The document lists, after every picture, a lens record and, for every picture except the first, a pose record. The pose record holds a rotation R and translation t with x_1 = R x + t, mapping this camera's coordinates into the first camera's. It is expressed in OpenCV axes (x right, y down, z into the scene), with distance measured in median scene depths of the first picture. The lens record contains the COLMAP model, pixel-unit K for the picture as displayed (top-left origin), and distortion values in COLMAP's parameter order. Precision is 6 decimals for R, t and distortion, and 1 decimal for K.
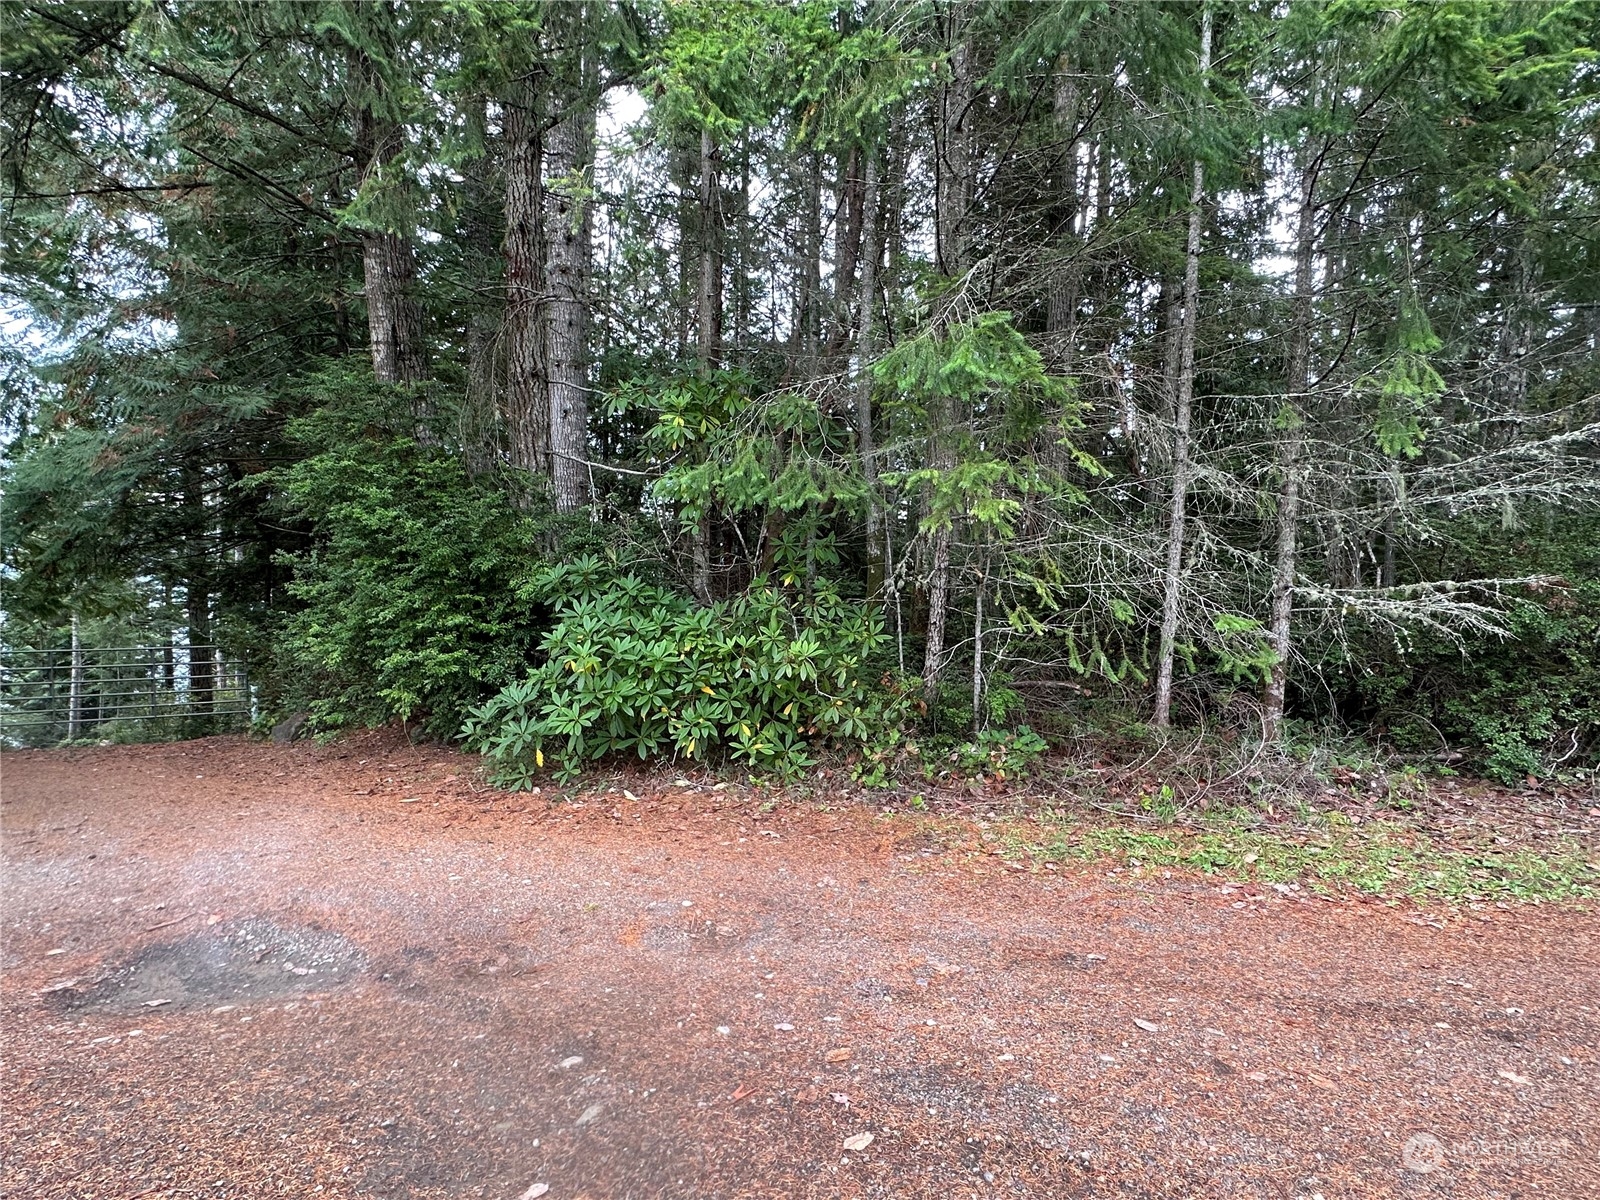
lens RADIAL K [[802.4, 0, 796.3], [0, 802.4, 606.7], [0, 0, 1]] dist [-0.000511, 0.000417]
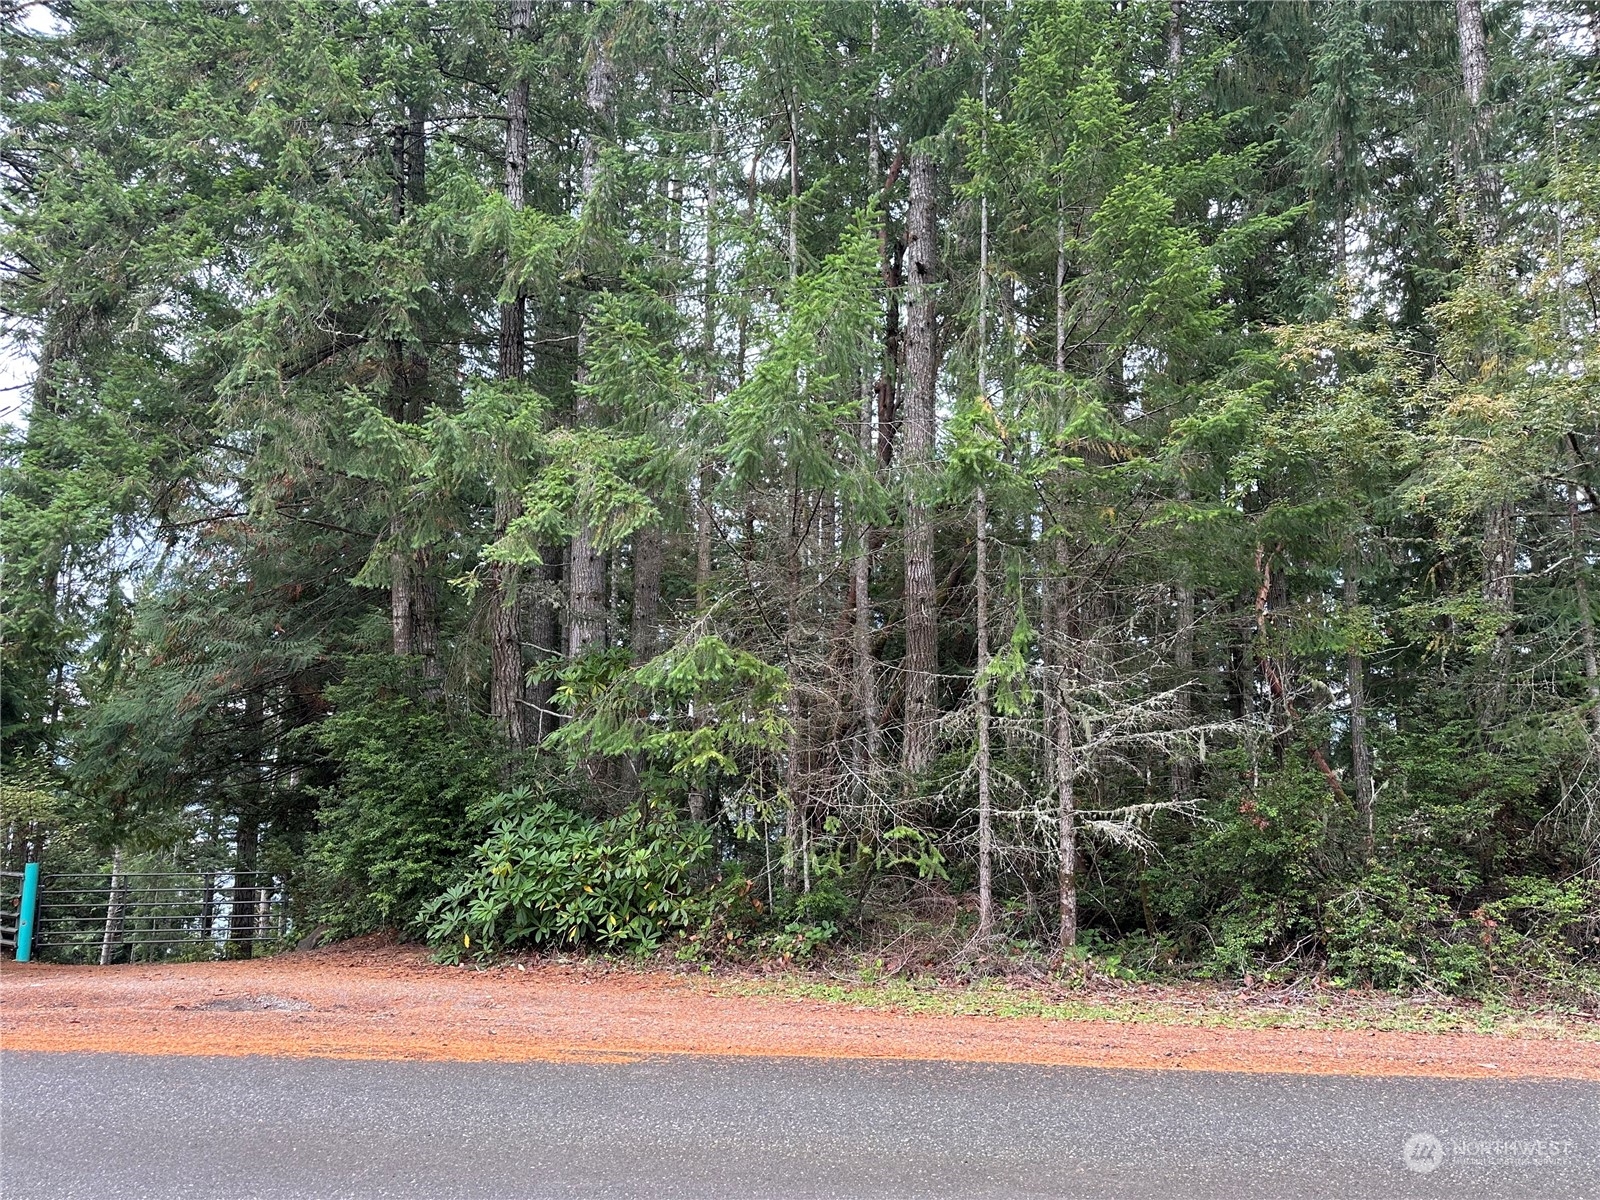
lens RADIAL K [[1152.2, 0, 804.1], [0, 1152.2, 598.5], [0, 0, 1]] dist [0.030975, -0.008454]
pose [[0.979740, -0.042537, -0.195702, 0.595882], [0.001294, 0.978507, -0.206208, 0.026242], [0.200267, 0.201777, 0.958738, -0.806749]]
